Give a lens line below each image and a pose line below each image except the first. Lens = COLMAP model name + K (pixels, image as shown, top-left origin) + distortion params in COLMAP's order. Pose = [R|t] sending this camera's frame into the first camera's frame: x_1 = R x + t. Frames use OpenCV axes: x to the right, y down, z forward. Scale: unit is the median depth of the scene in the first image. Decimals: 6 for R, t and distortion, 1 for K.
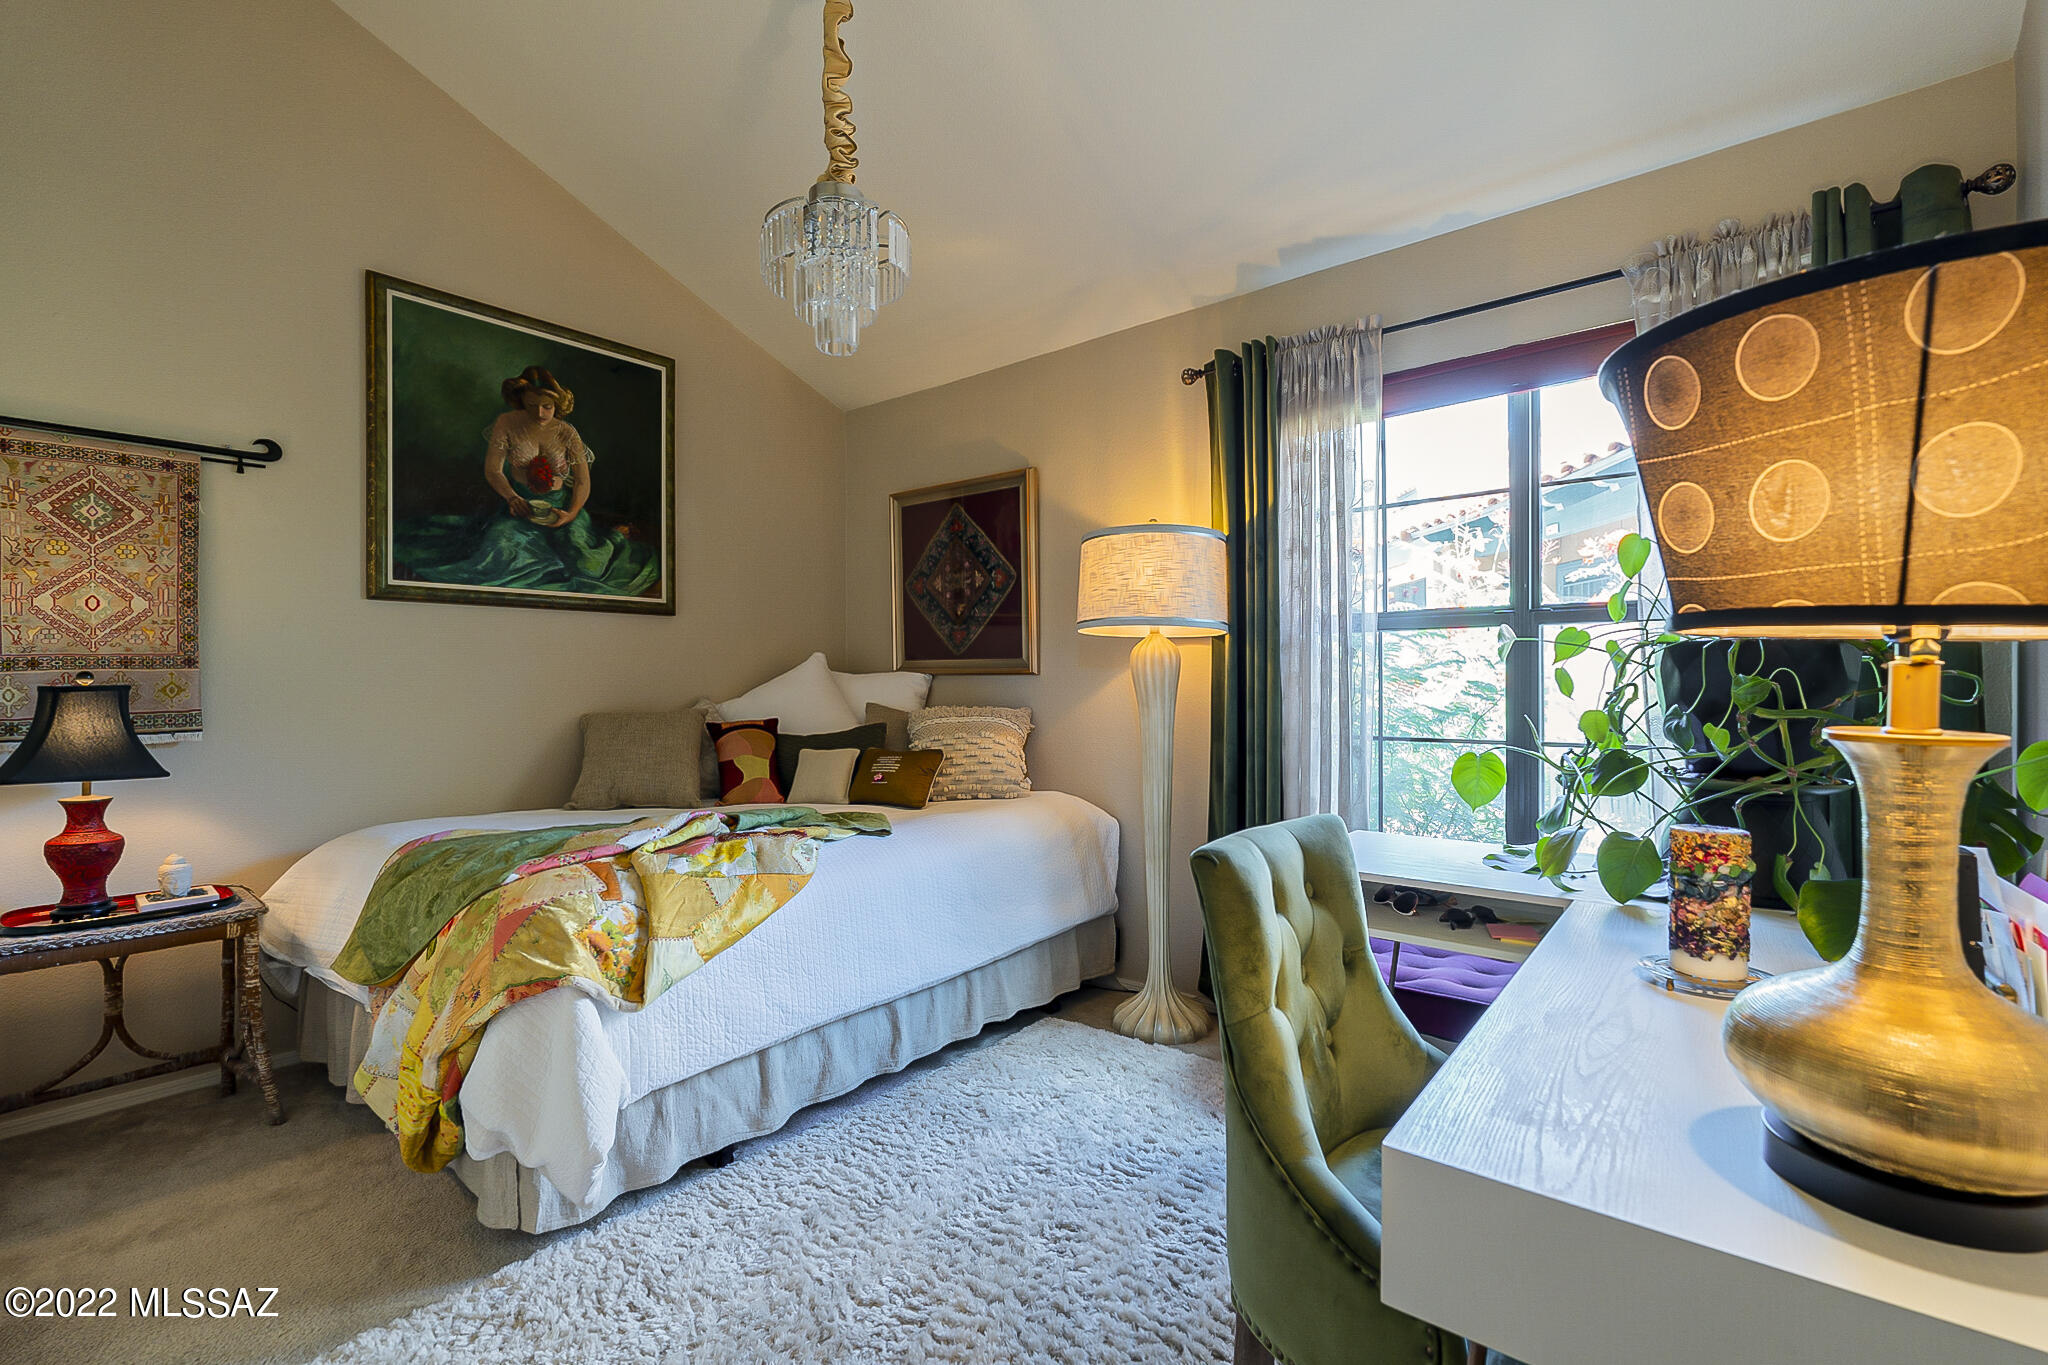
lens RADIAL K [[904.9, 0, 1024.0], [0, 904.9, 682.5], [0, 0, 1]] dist [-0.004061, -0.000236]
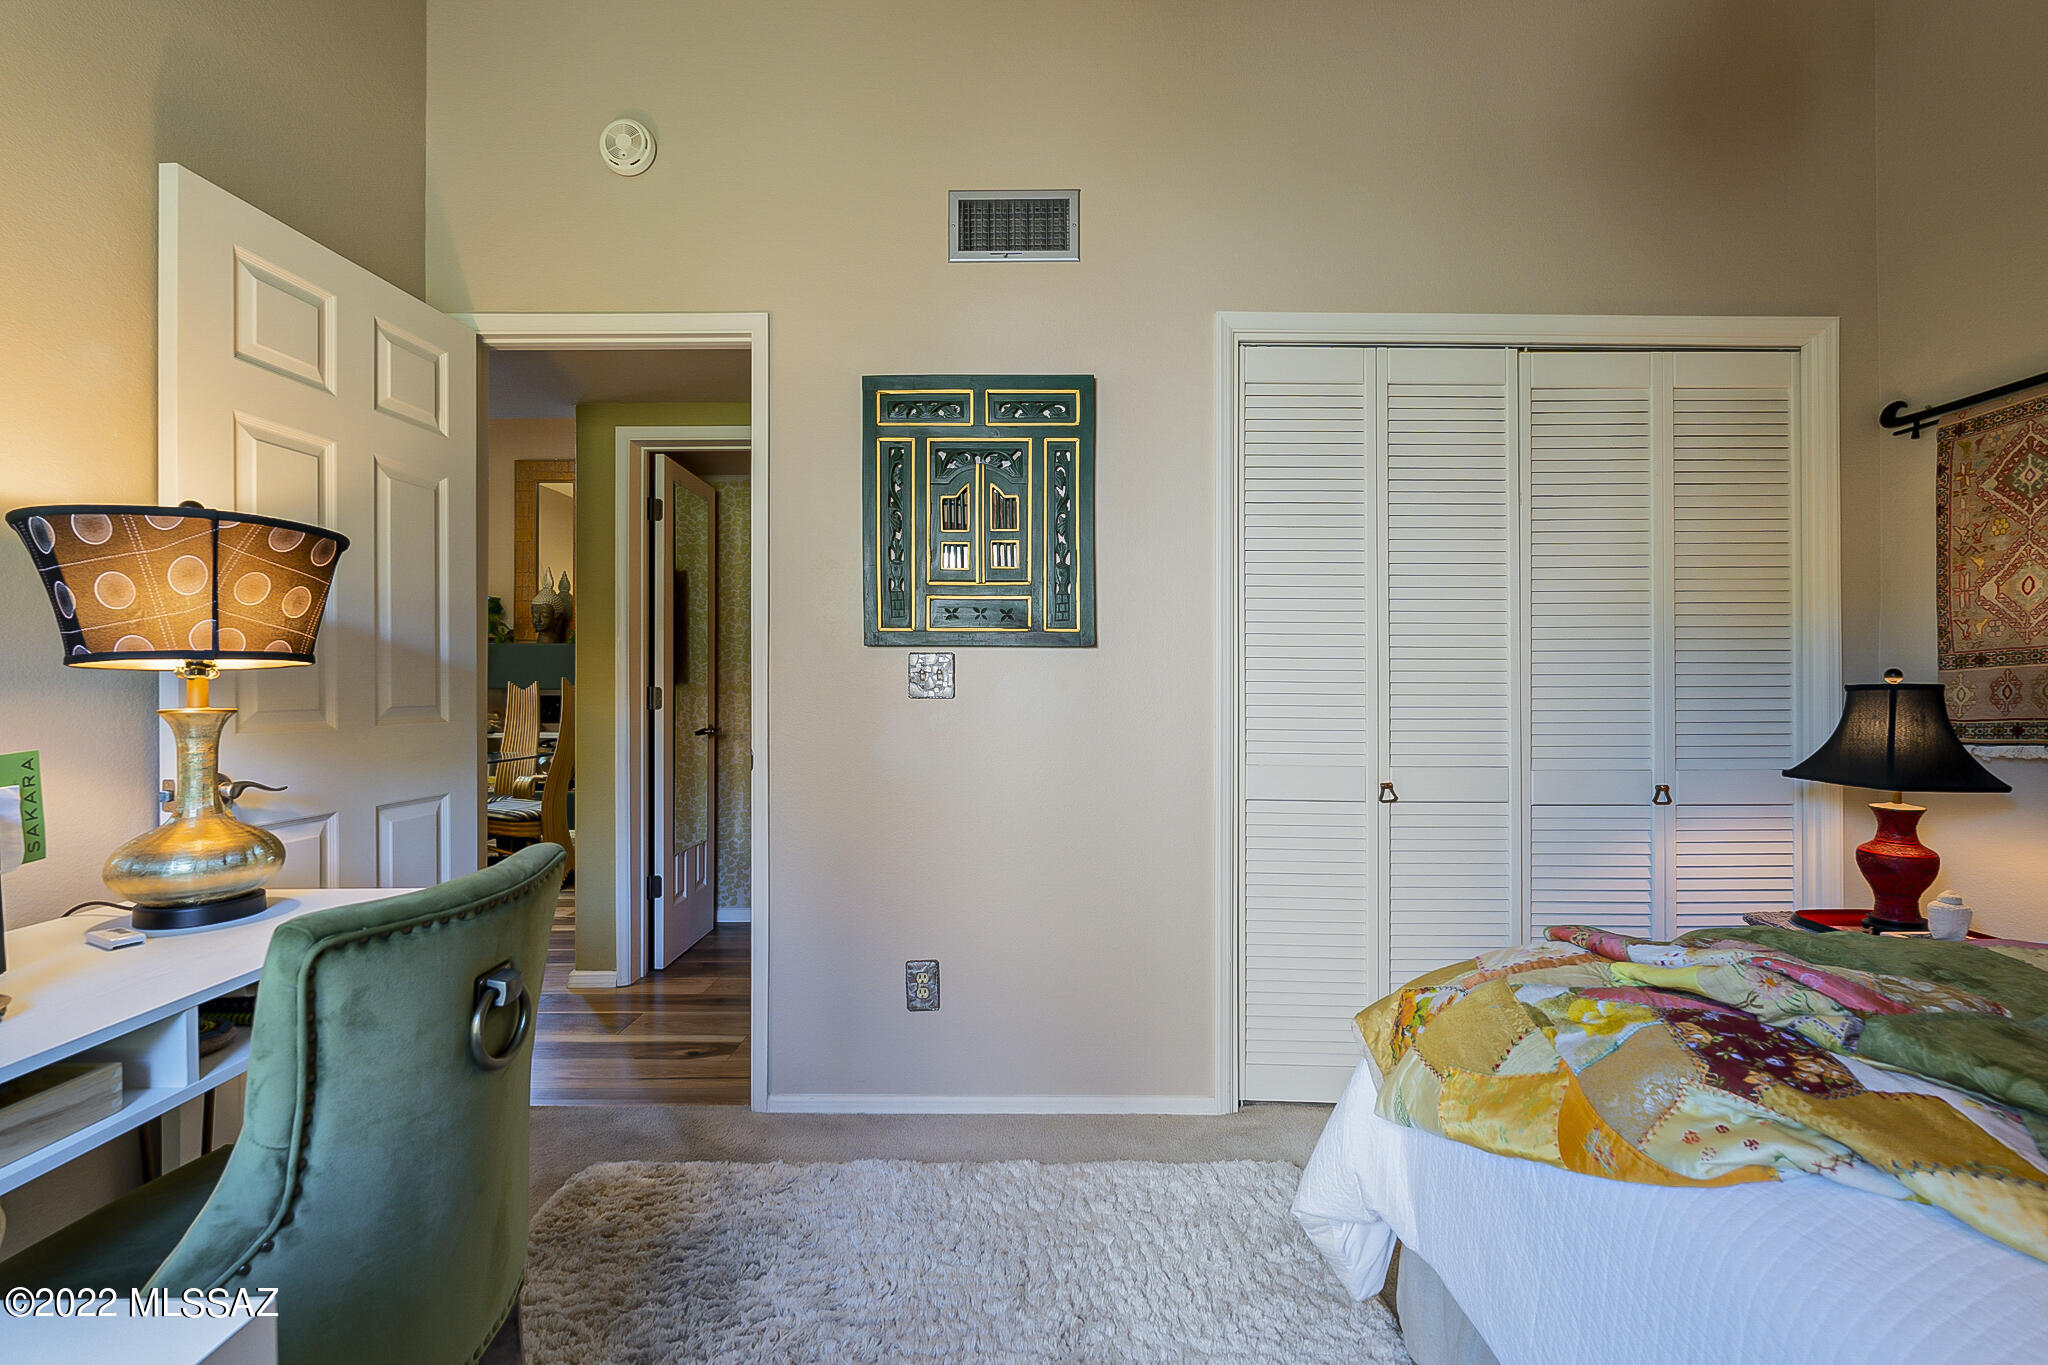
lens RADIAL K [[904.9, 0, 1024.0], [0, 904.9, 682.5], [0, 0, 1]] dist [-0.004061, -0.000236]
pose [[-0.770512, -0.002822, -0.637419, 0.218524], [0.001549, 0.999979, -0.006299, 0.005754], [0.637423, -0.005841, -0.770492, 1.076417]]
